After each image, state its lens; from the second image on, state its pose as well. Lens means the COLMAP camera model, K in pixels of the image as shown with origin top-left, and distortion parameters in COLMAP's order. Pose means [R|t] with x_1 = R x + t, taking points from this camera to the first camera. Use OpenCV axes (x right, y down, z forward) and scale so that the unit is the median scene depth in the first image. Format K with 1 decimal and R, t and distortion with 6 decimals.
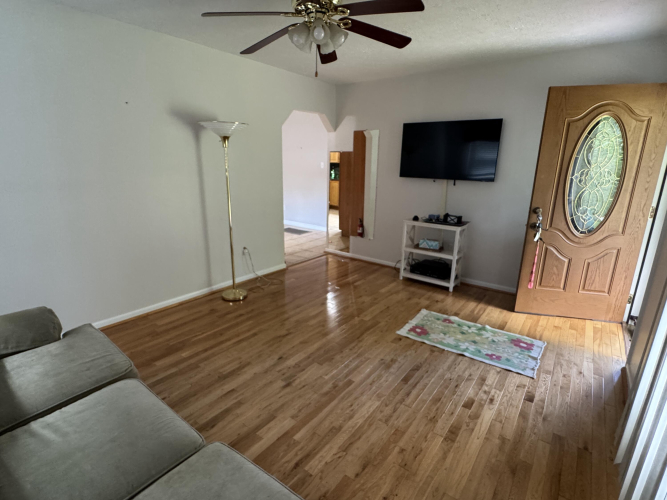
lens RADIAL K [[340.5, 0, 334.3], [0, 340.5, 250.7], [0, 0, 1]] dist [0.002445, -0.000361]
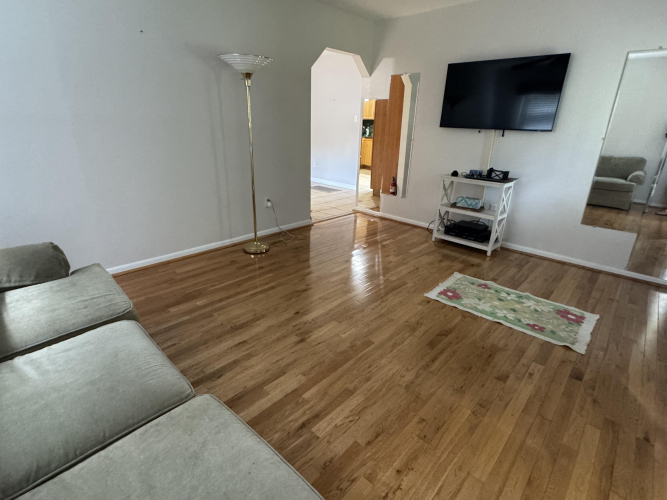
lens RADIAL K [[340.5, 0, 333.1], [0, 340.5, 247.6], [0, 0, 1]] dist [0.002445, -0.000361]
pose [[0.994439, 0.046626, -0.094429, 0.020612], [-0.037686, 0.994827, 0.094337, 0.042442], [0.098339, -0.090254, 0.991052, 0.093266]]
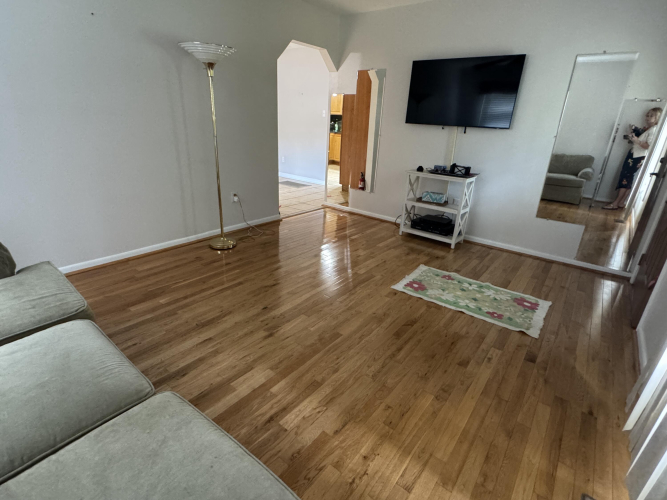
lens RADIAL K [[340.5, 0, 334.8], [0, 340.5, 248.2], [0, 0, 1]] dist [0.002445, -0.000361]
pose [[0.999405, 0.034166, -0.004804, 0.030414], [-0.033479, 0.993978, 0.104341, 0.047711], [0.008340, -0.104118, 0.994530, 0.091317]]
